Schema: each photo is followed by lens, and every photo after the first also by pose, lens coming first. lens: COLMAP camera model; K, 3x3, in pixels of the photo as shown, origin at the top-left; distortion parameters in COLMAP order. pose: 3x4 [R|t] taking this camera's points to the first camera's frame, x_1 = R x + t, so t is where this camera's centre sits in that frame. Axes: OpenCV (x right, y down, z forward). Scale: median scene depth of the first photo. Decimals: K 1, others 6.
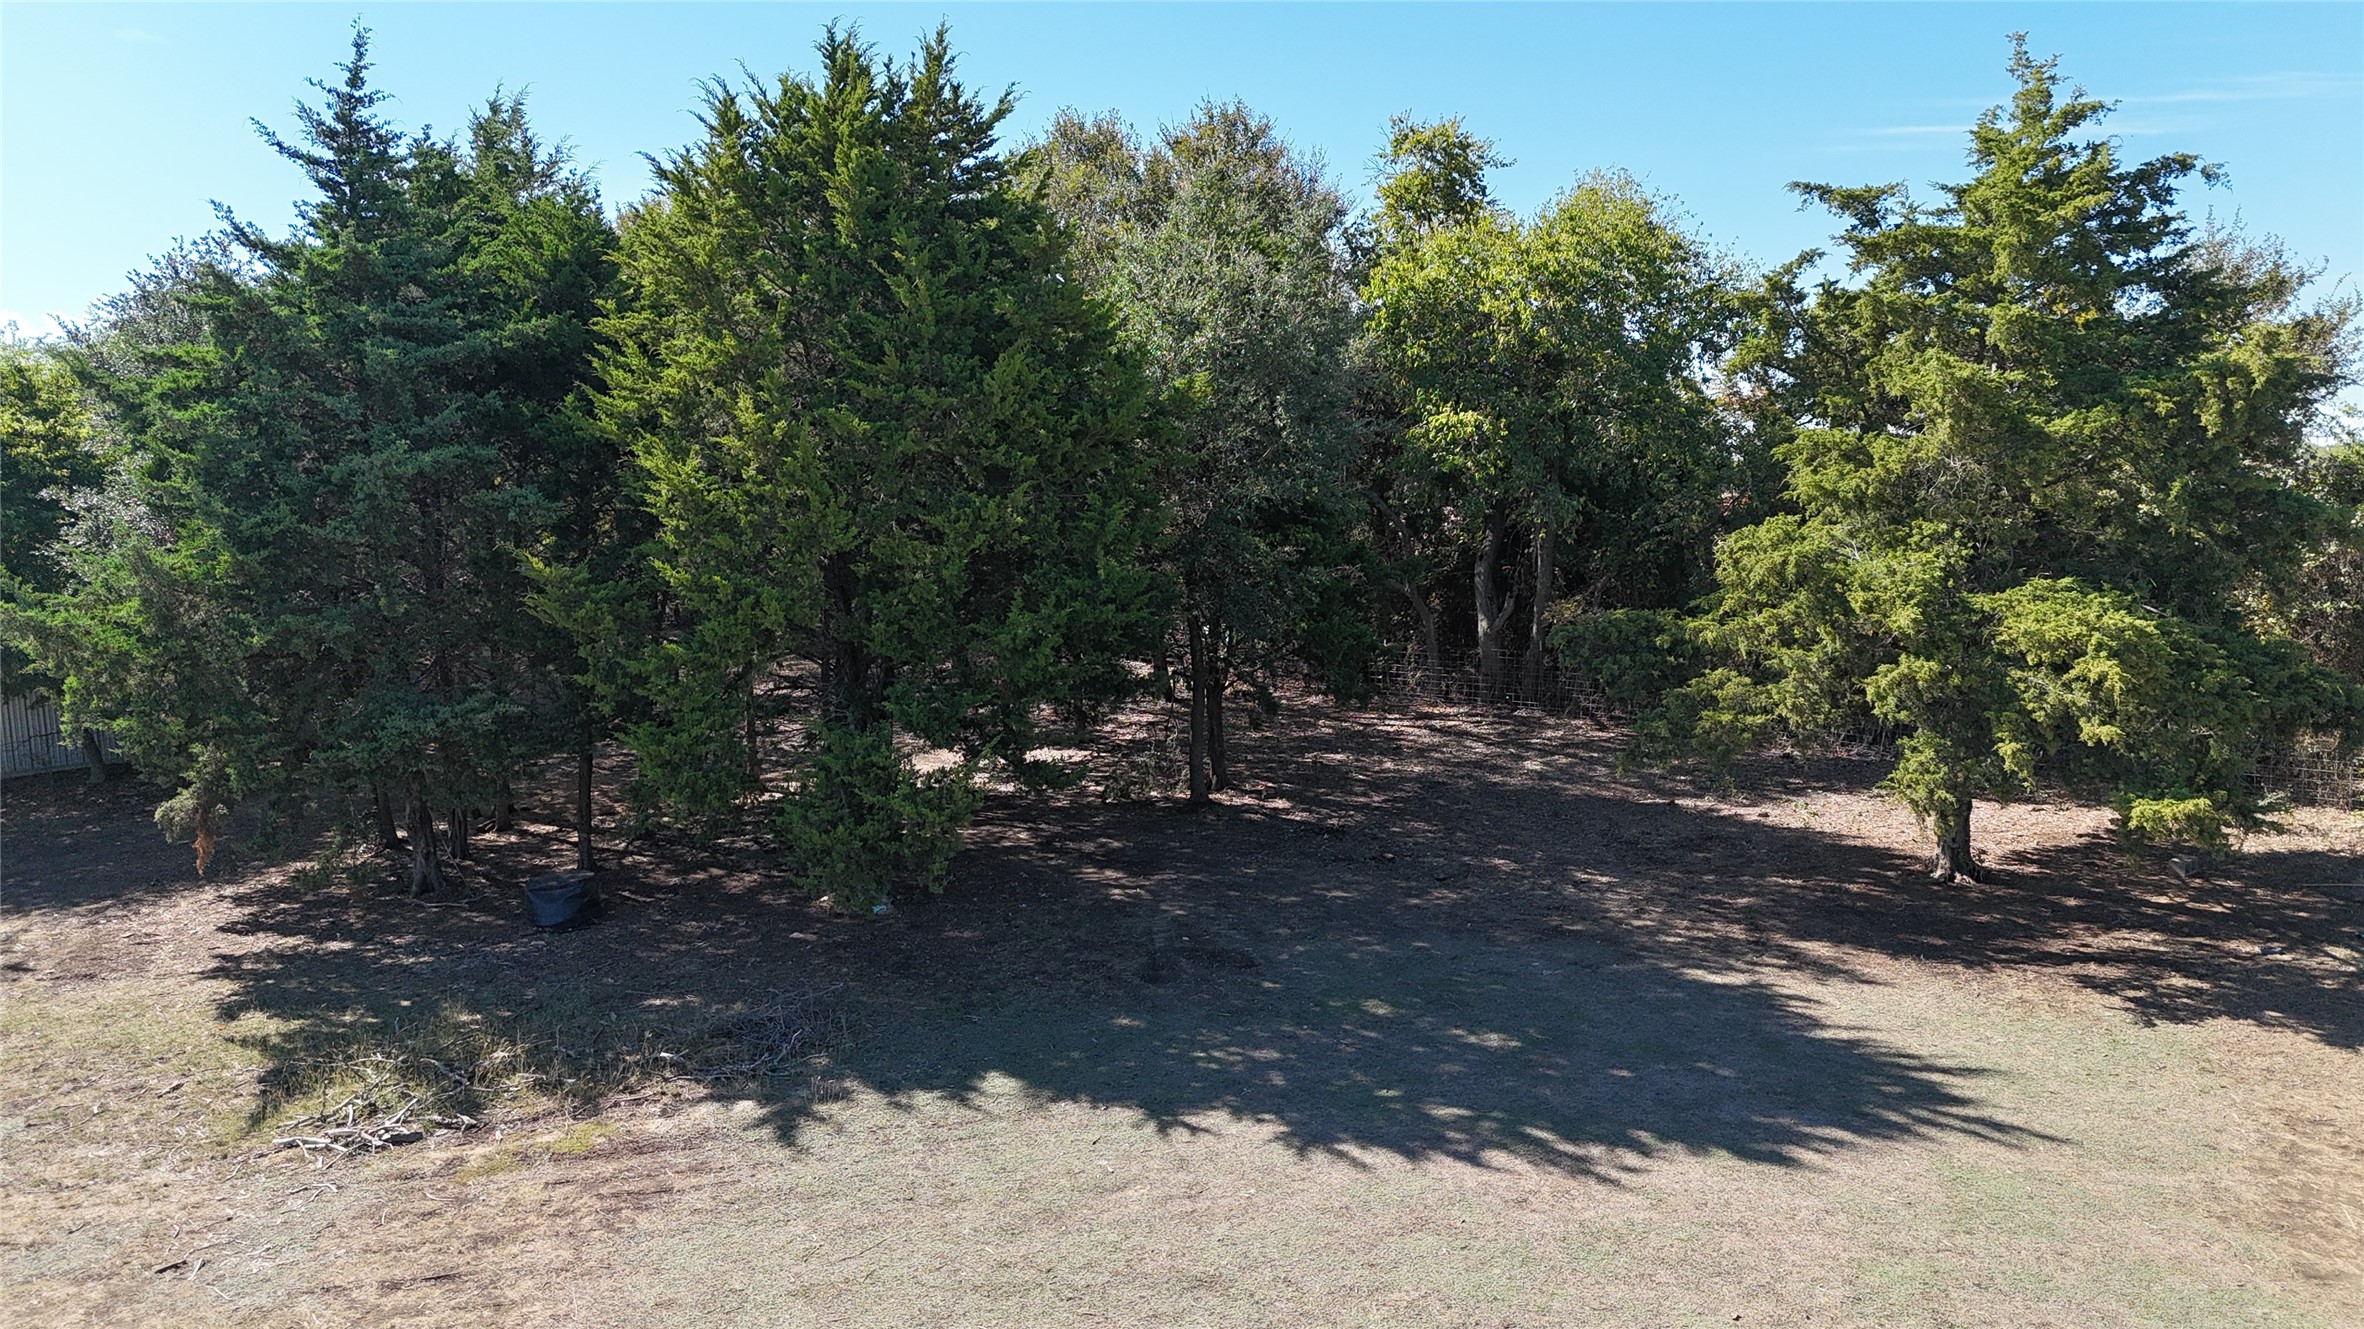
lens RADIAL K [[1675.3, 0, 1182.0], [0, 1675.3, 664.5], [0, 0, 1]] dist [0.049156, 0.000359]
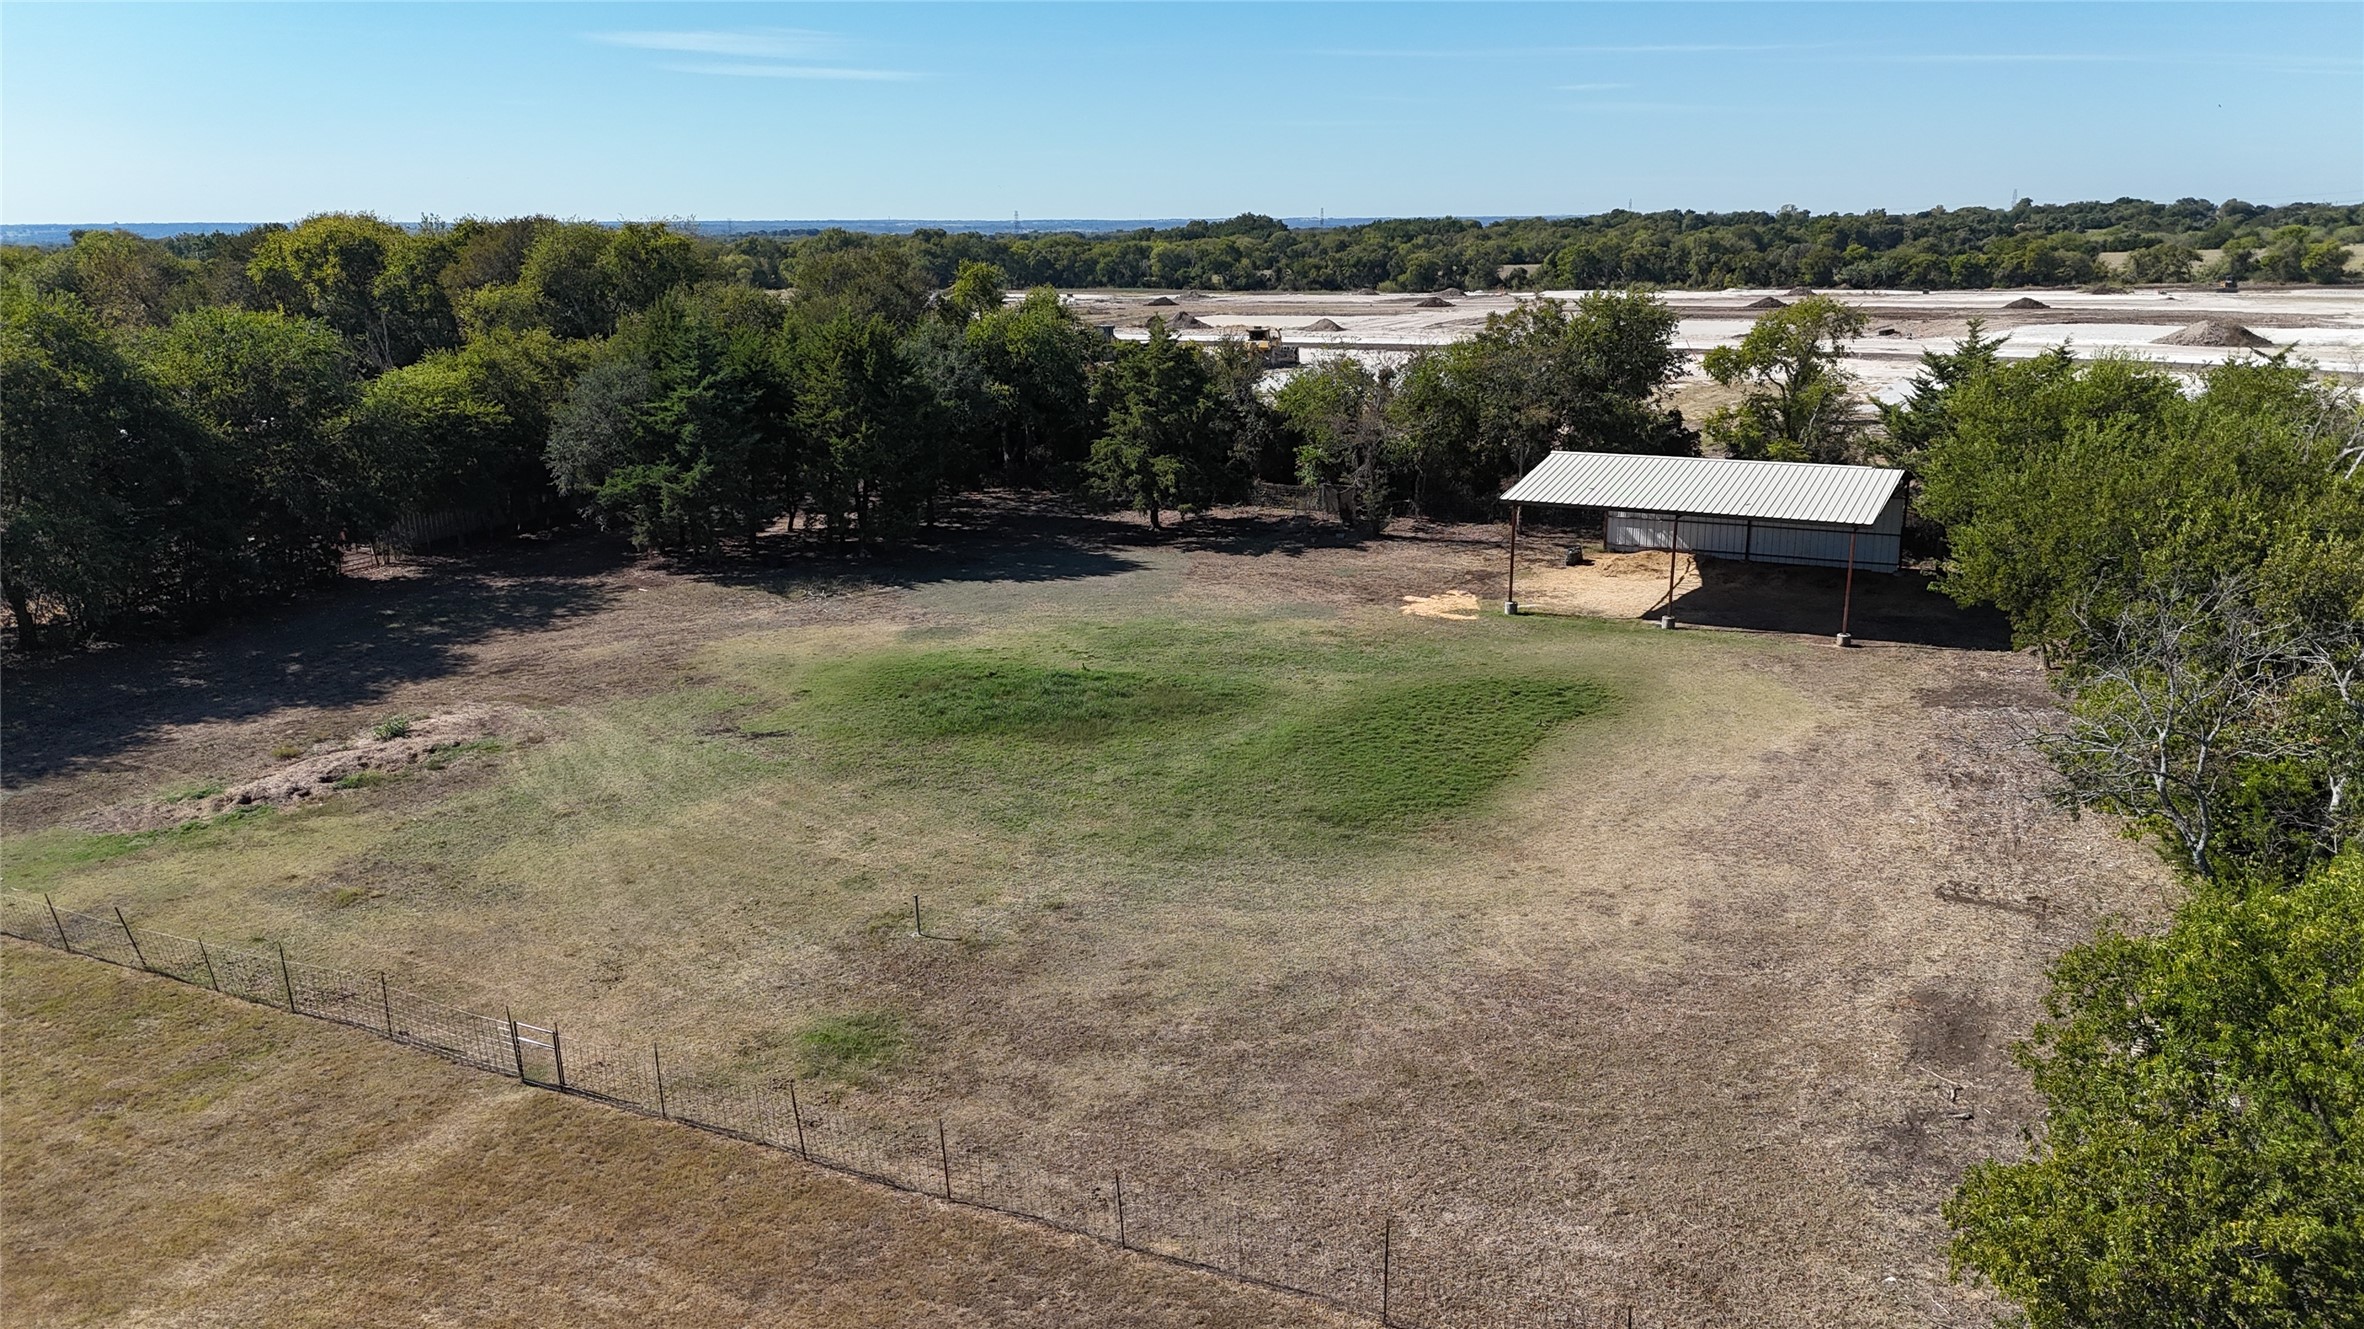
lens RADIAL K [[1675.3, 0, 1182.0], [0, 1675.3, 664.5], [0, 0, 1]] dist [0.049156, 0.000359]
pose [[0.933611, -0.088606, 0.347158, -0.791091], [0.038889, 0.988274, 0.147653, -0.123604], [-0.356170, -0.124350, 0.926110, -2.462123]]
